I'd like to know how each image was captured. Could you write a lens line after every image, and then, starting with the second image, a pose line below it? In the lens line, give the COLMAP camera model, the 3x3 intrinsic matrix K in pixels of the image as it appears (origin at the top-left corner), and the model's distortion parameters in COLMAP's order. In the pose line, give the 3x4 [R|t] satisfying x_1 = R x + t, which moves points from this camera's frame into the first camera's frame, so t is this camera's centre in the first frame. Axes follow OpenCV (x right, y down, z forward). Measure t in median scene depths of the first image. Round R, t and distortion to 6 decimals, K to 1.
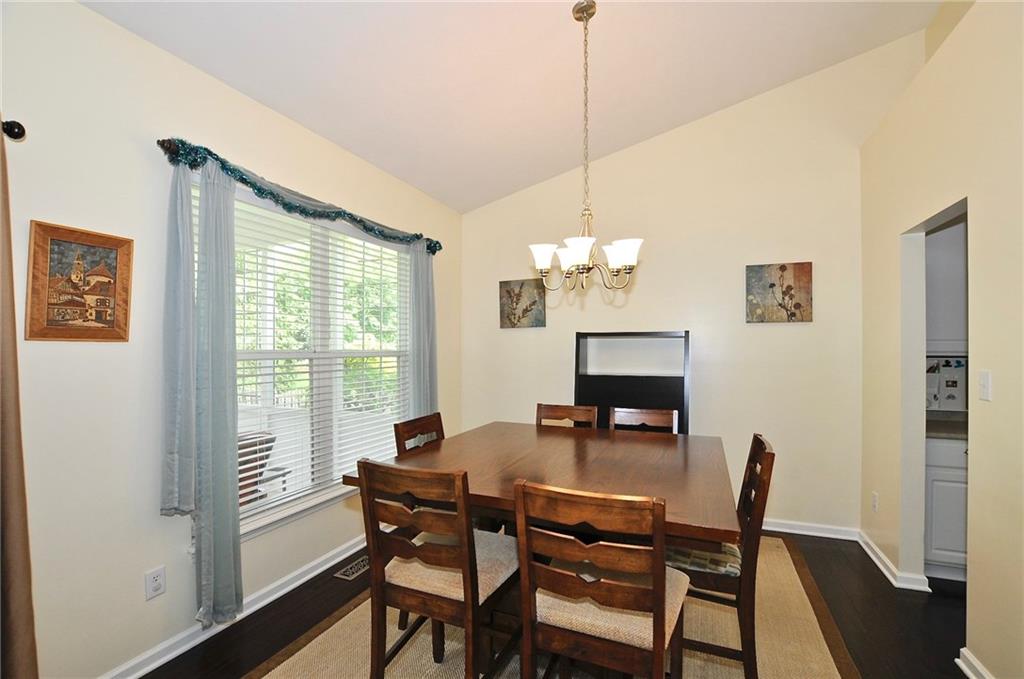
lens RADIAL K [[447.5, 0, 518.5], [0, 447.5, 348.9], [0, 0, 1]] dist [-0.023607, 0.003596]
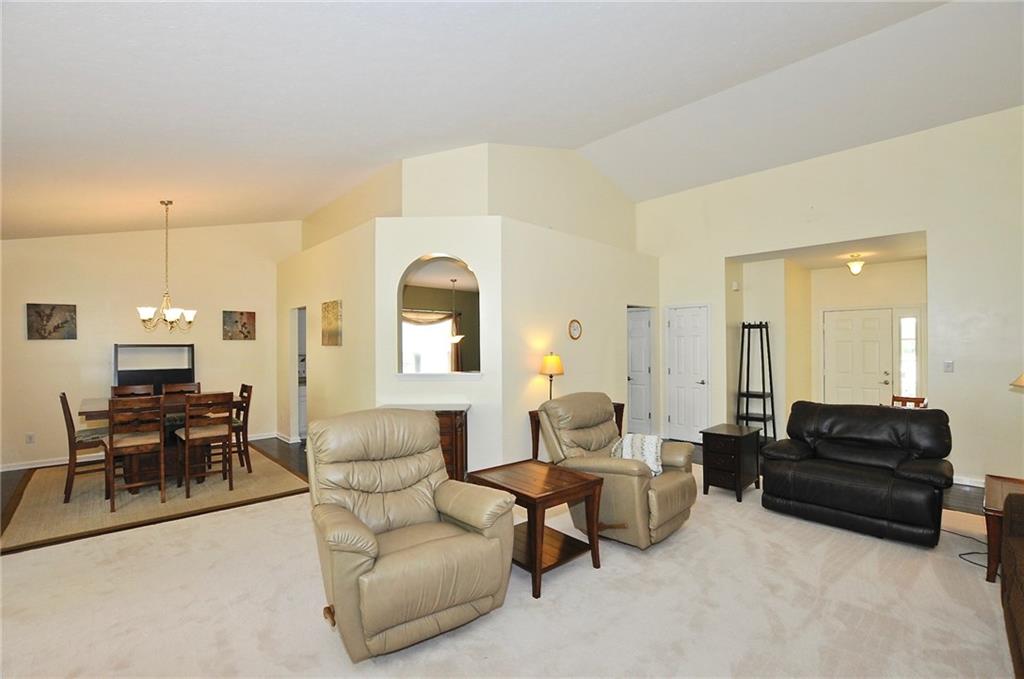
lens RADIAL K [[447.5, 0, 517.8], [0, 447.5, 346.8], [0, 0, 1]] dist [-0.023607, 0.003596]
pose [[0.402394, -0.002882, 0.915462, -0.773496], [0.004772, 0.999988, 0.001051, -0.023780], [-0.915454, 0.003945, 0.402403, -1.001925]]
